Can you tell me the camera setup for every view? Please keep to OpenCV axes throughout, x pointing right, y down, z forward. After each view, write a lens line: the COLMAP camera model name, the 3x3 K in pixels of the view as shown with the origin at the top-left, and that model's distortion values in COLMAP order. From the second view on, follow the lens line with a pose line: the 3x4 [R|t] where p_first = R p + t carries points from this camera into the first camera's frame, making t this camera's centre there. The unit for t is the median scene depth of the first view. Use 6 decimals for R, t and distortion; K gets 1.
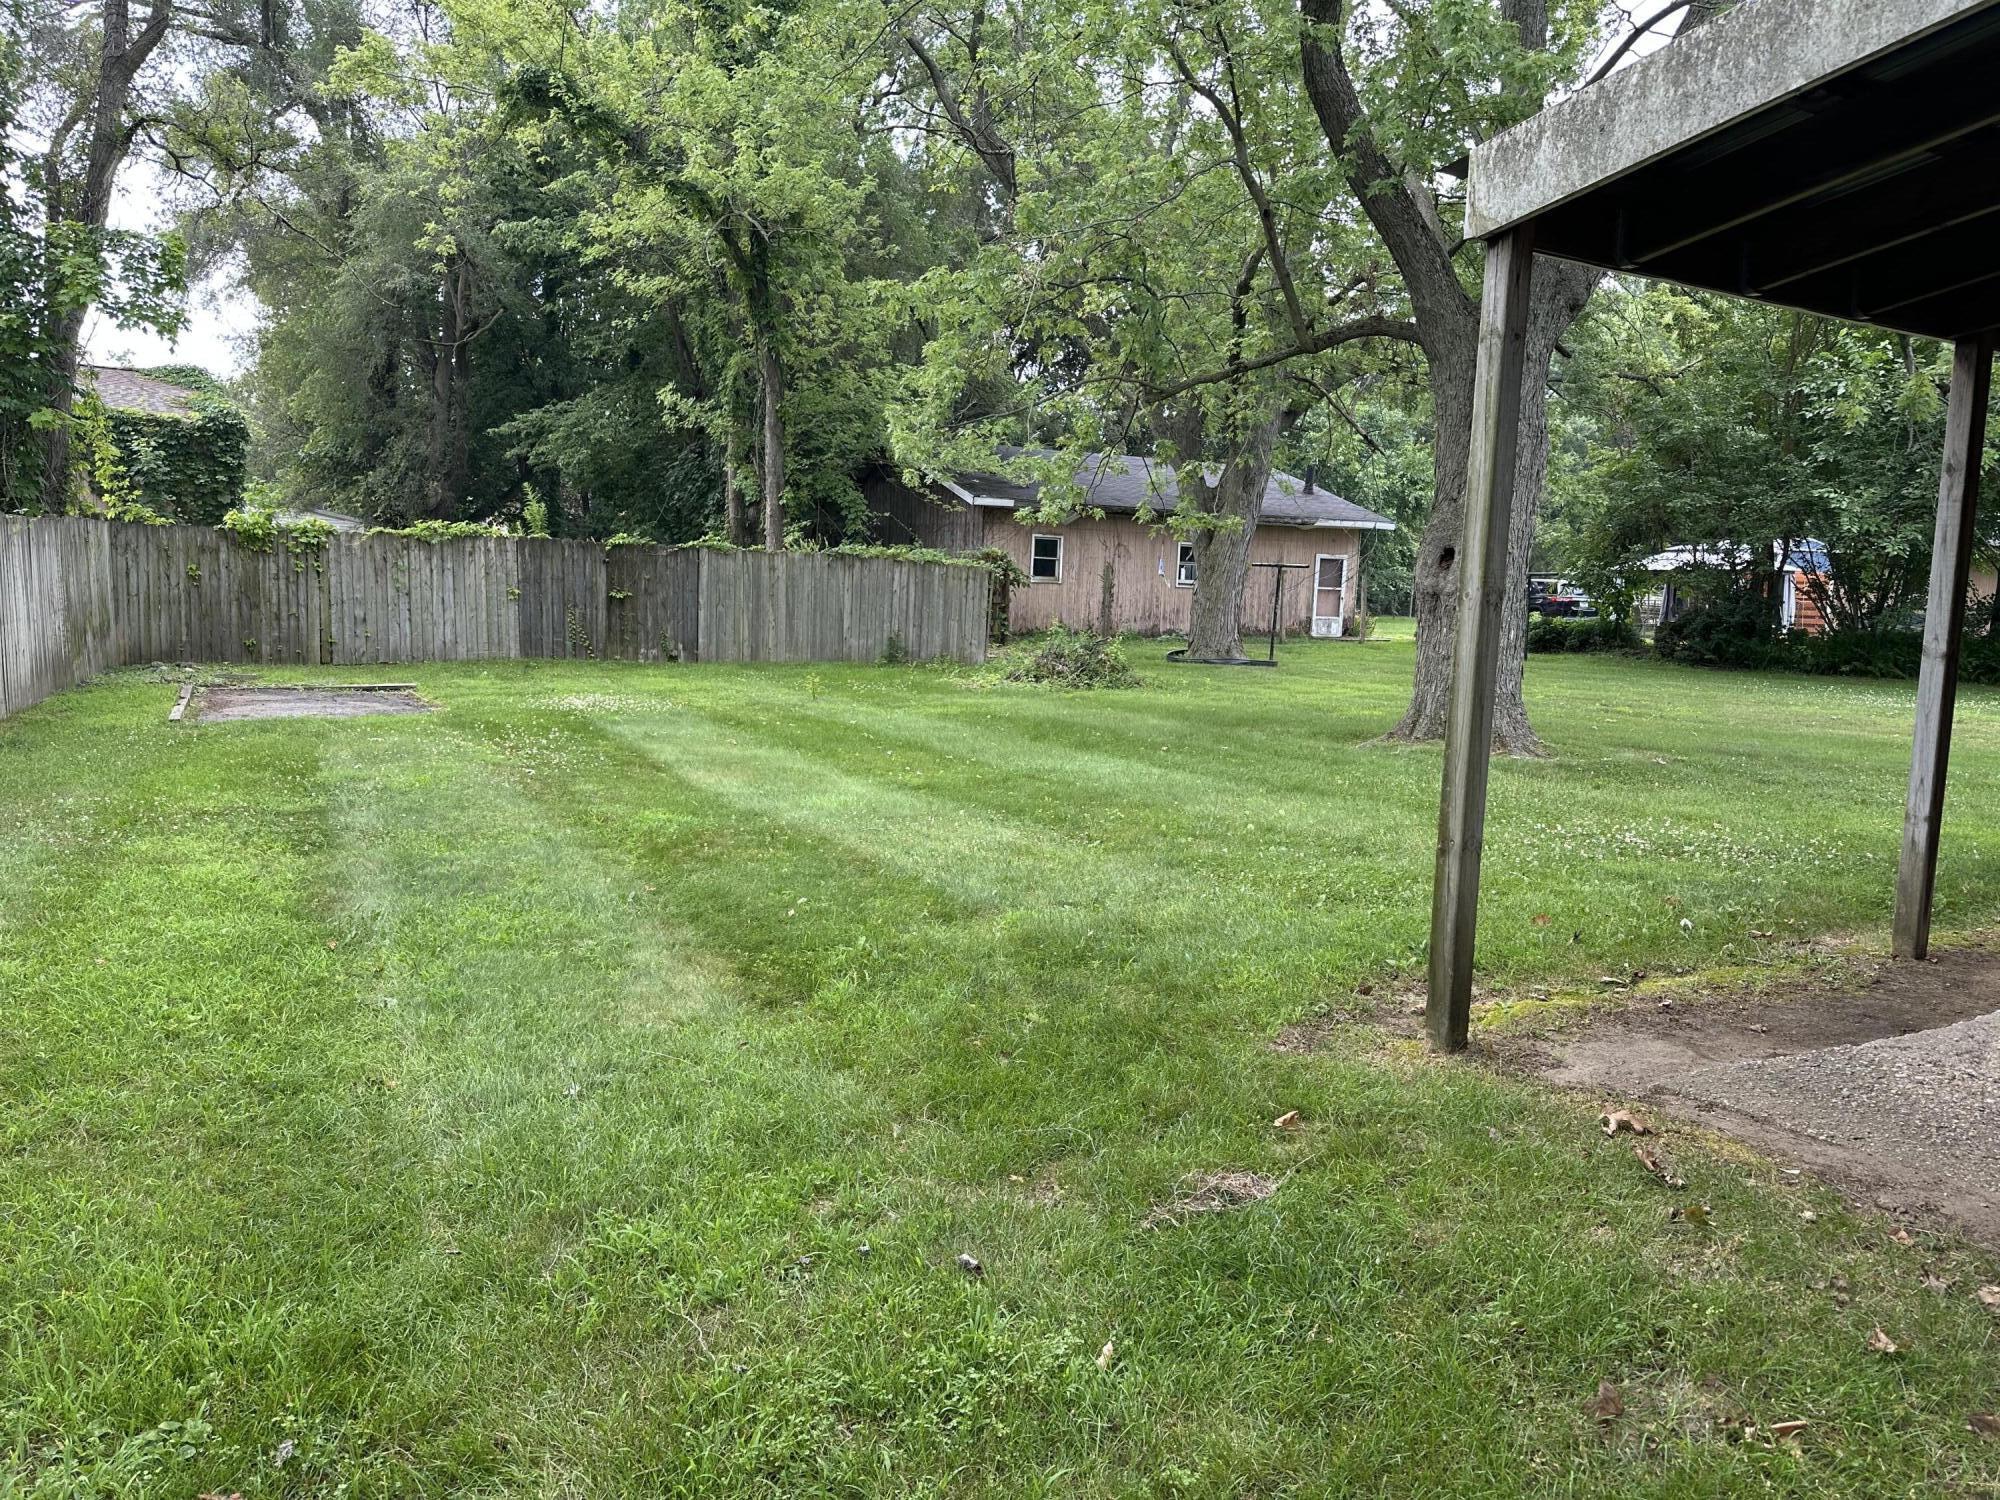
lens RADIAL K [[1377.0, 0, 1007.4], [0, 1377.0, 731.1], [0, 0, 1]] dist [0.002218, 0.000053]
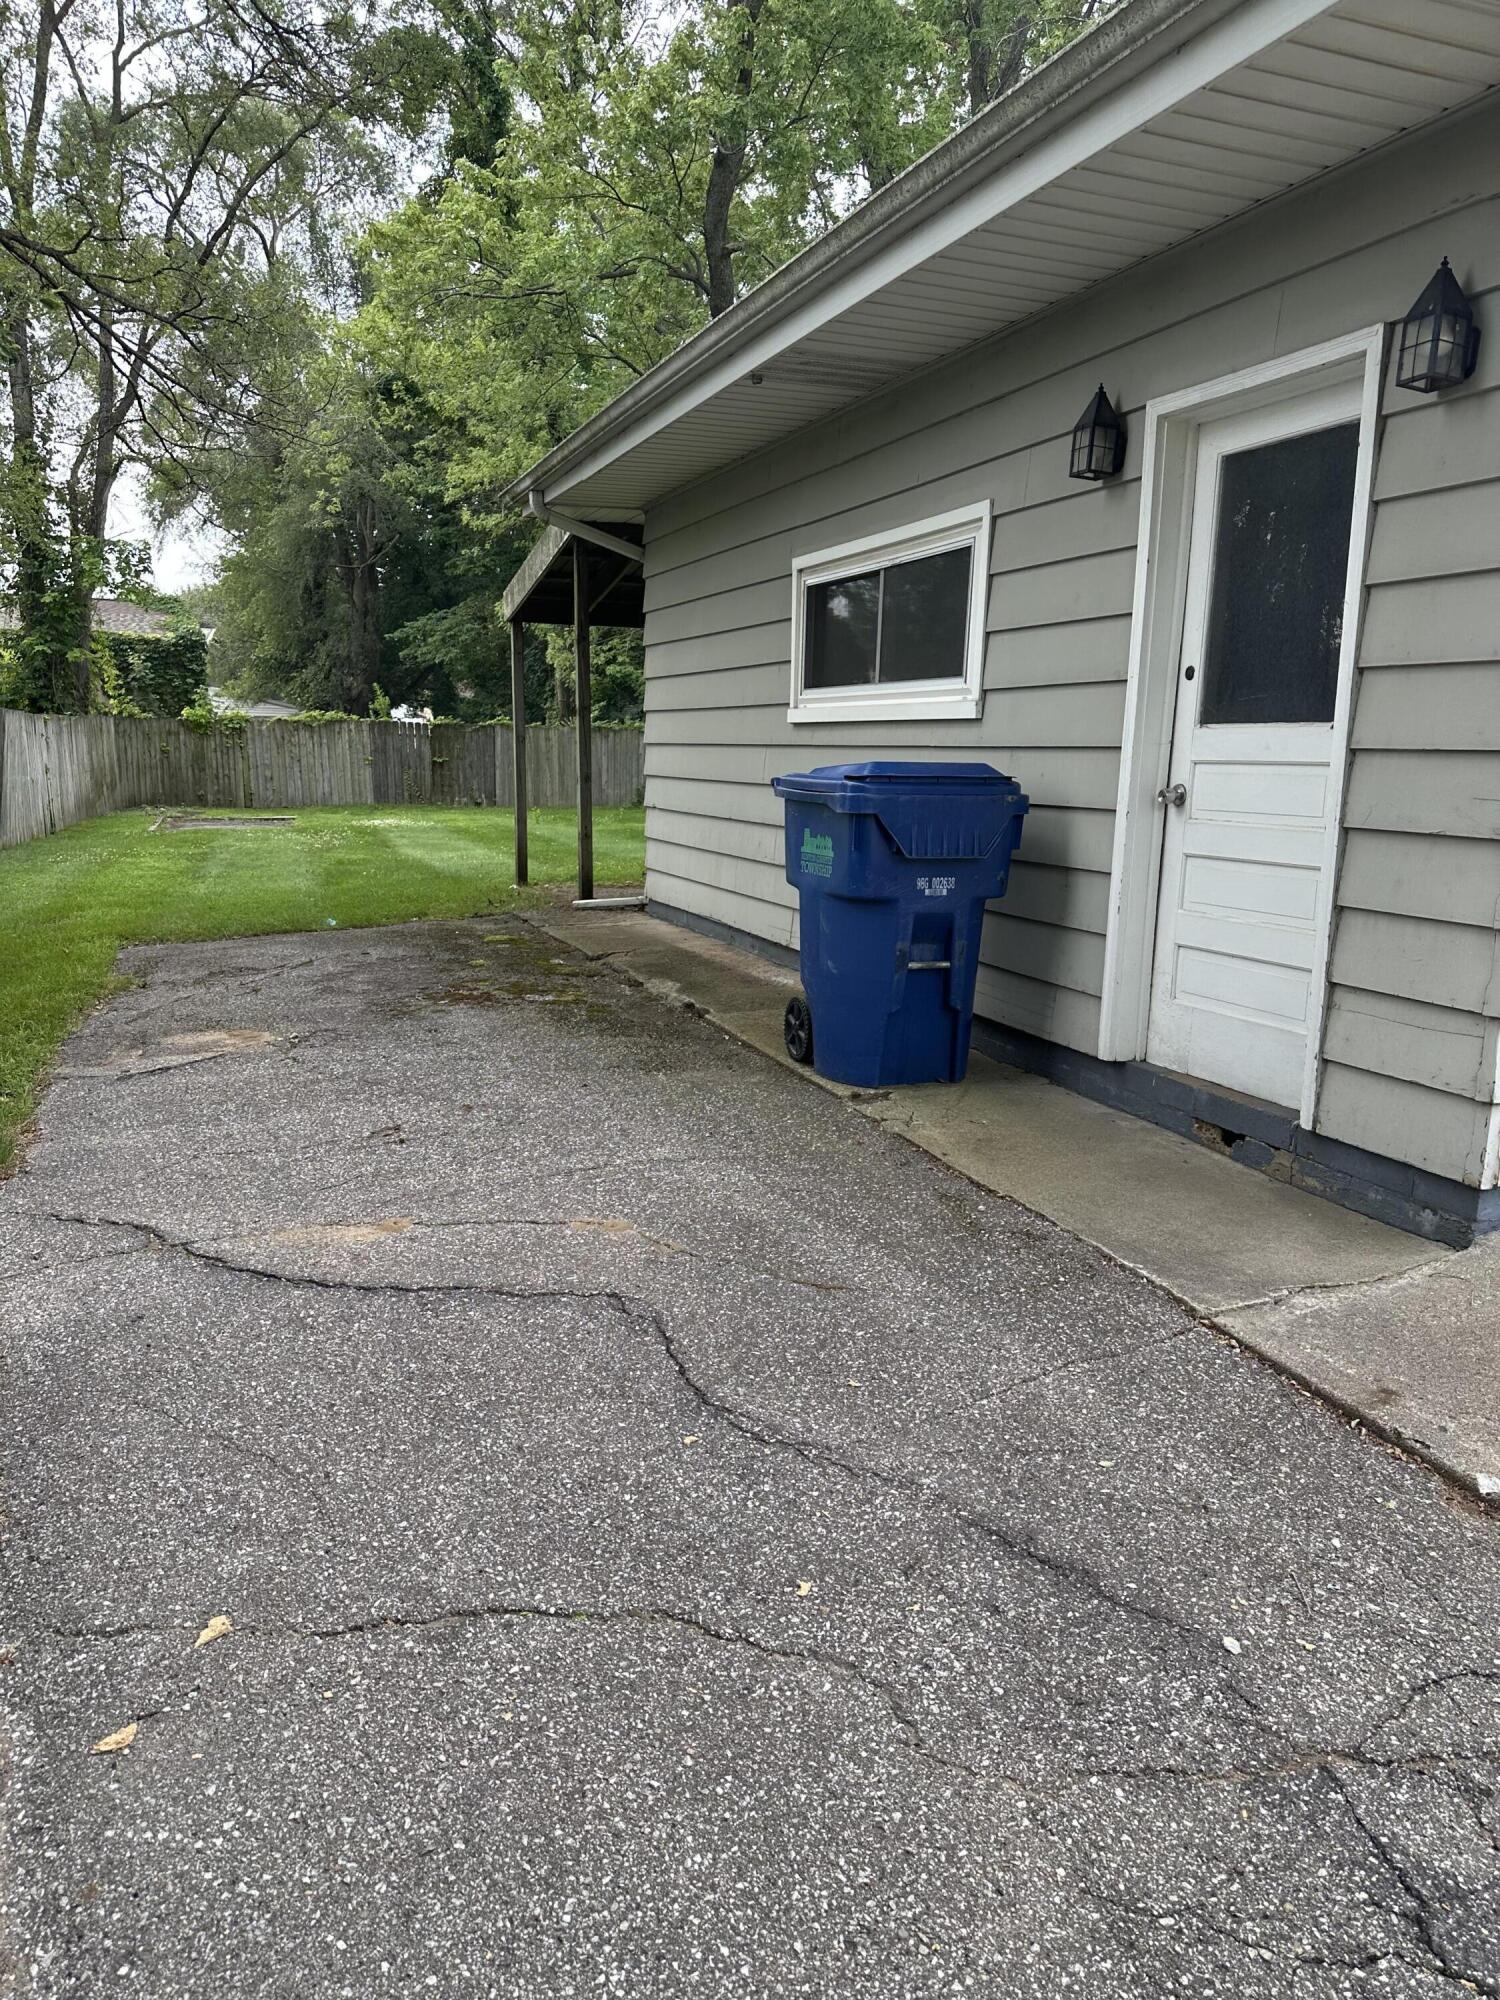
lens RADIAL K [[1377.0, 0, 743.9], [0, 1377.0, 1019.9], [0, 0, 1]] dist [0.002218, 0.000053]
pose [[0.987420, 0.012708, -0.157608, 0.271263], [0.000241, 0.996643, 0.081867, 0.056373], [0.158120, -0.080875, 0.984102, -0.403211]]
